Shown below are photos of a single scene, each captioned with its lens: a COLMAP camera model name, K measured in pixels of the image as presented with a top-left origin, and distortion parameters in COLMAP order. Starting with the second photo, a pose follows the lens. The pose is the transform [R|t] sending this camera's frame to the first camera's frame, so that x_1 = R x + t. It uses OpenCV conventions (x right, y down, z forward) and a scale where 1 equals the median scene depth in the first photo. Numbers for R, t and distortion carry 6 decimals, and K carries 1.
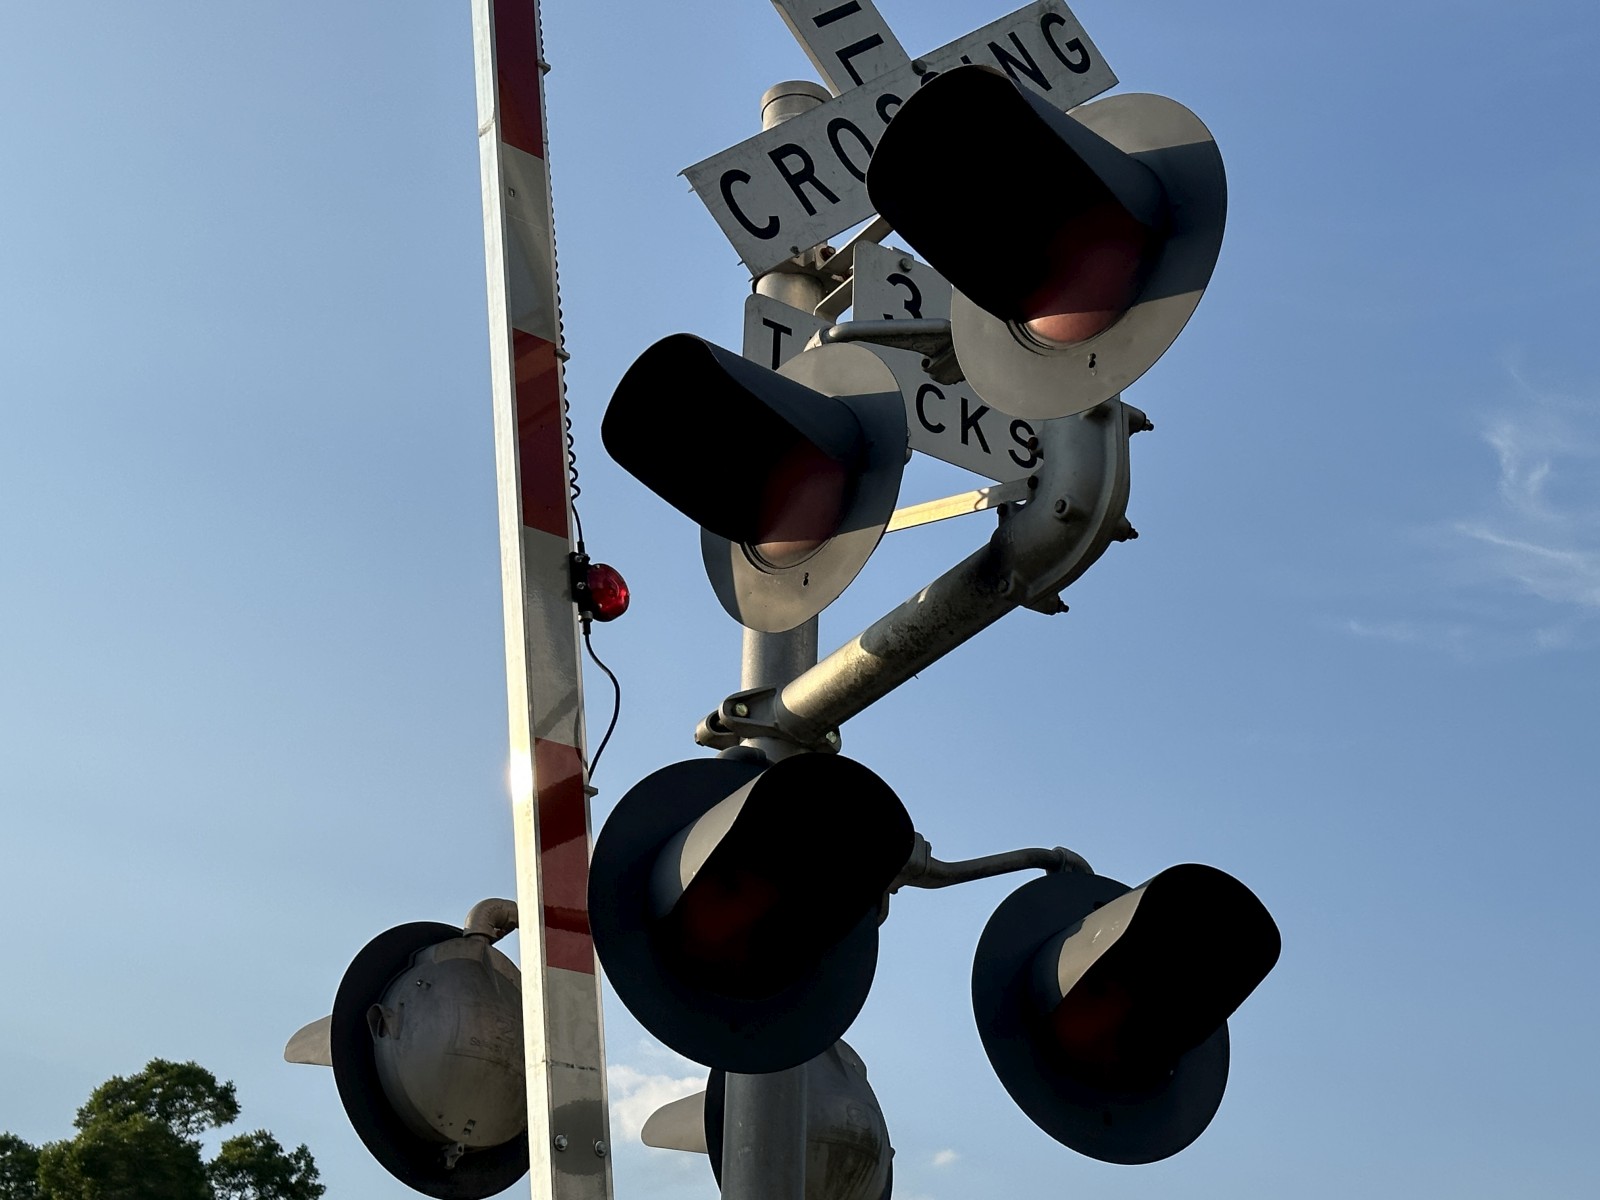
lens RADIAL K [[2616.3, 0, 801.9], [0, 2616.3, 598.9], [0, 0, 1]] dist [0.039794, 0.000000]
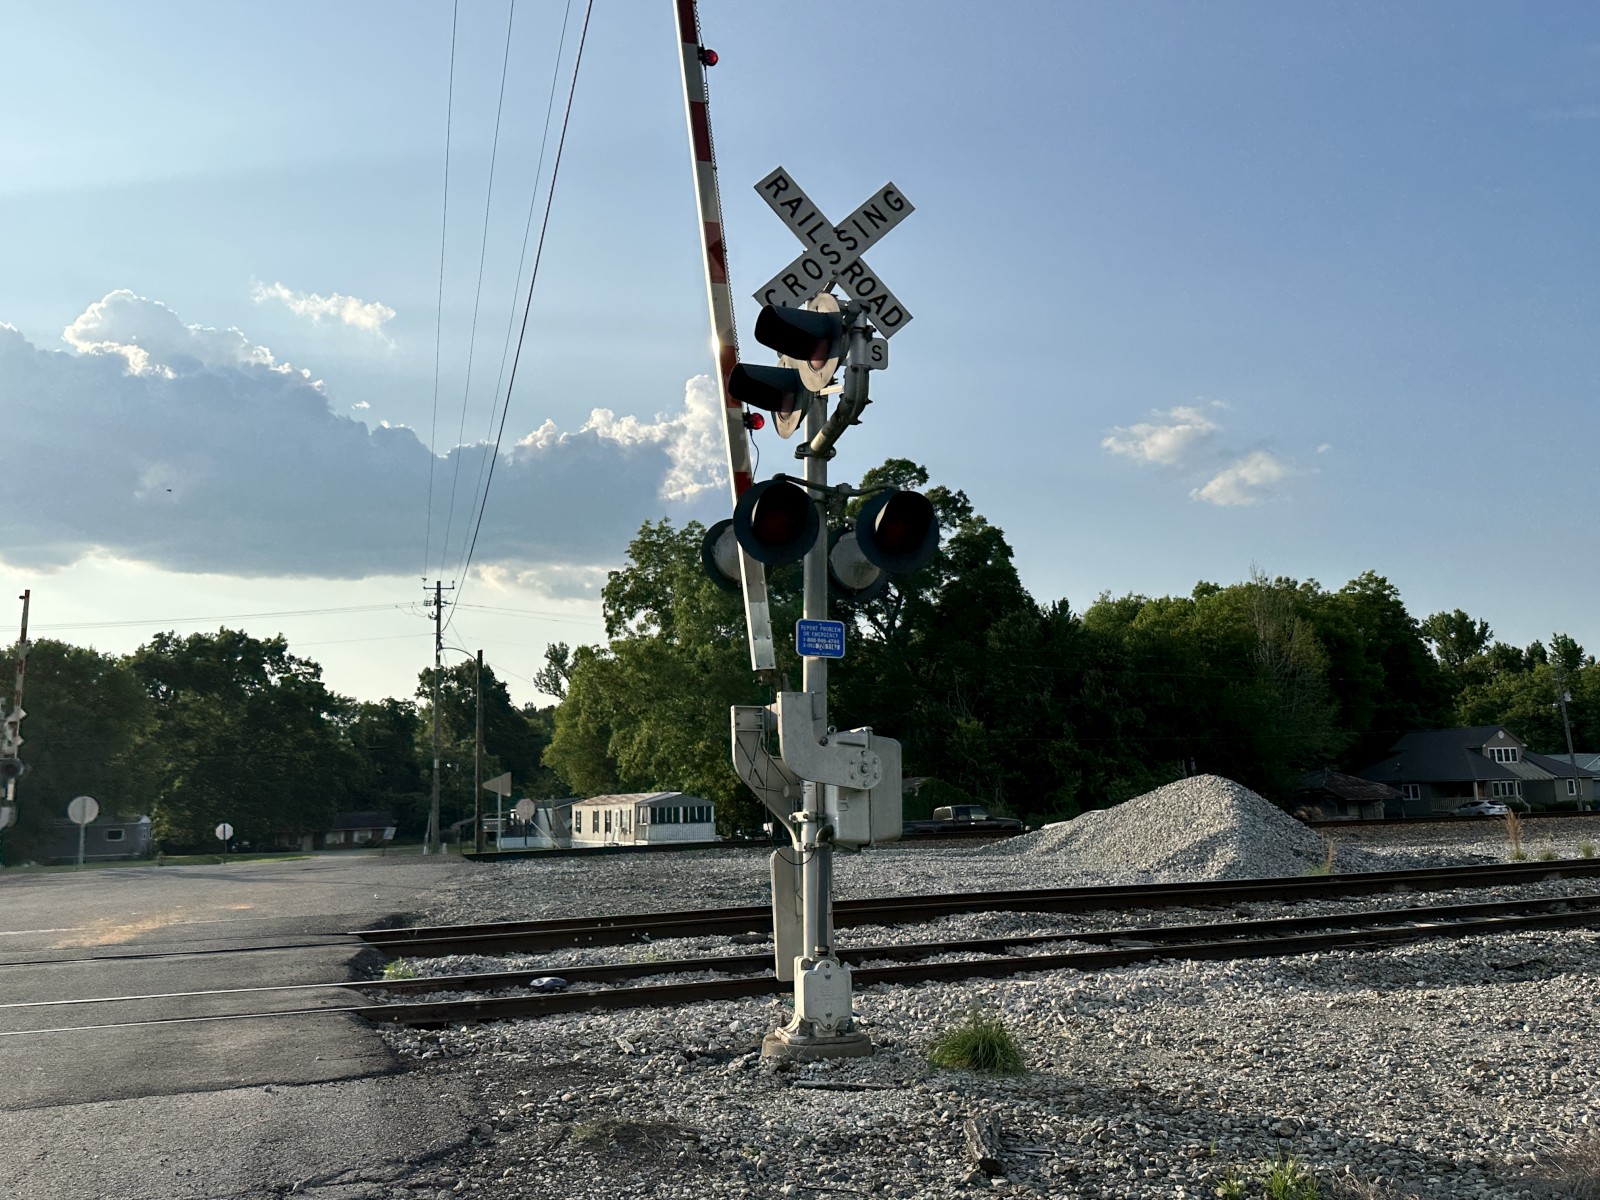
lens RADIAL K [[1353.9, 0, 800.1], [0, 1353.9, 614.1], [0, 0, 1]] dist [0.003635, -0.006423]
pose [[0.935380, -0.073717, -0.345876, 0.498755], [0.176938, 0.944370, 0.277233, -0.213578], [0.306198, -0.320517, 0.896388, -0.566724]]
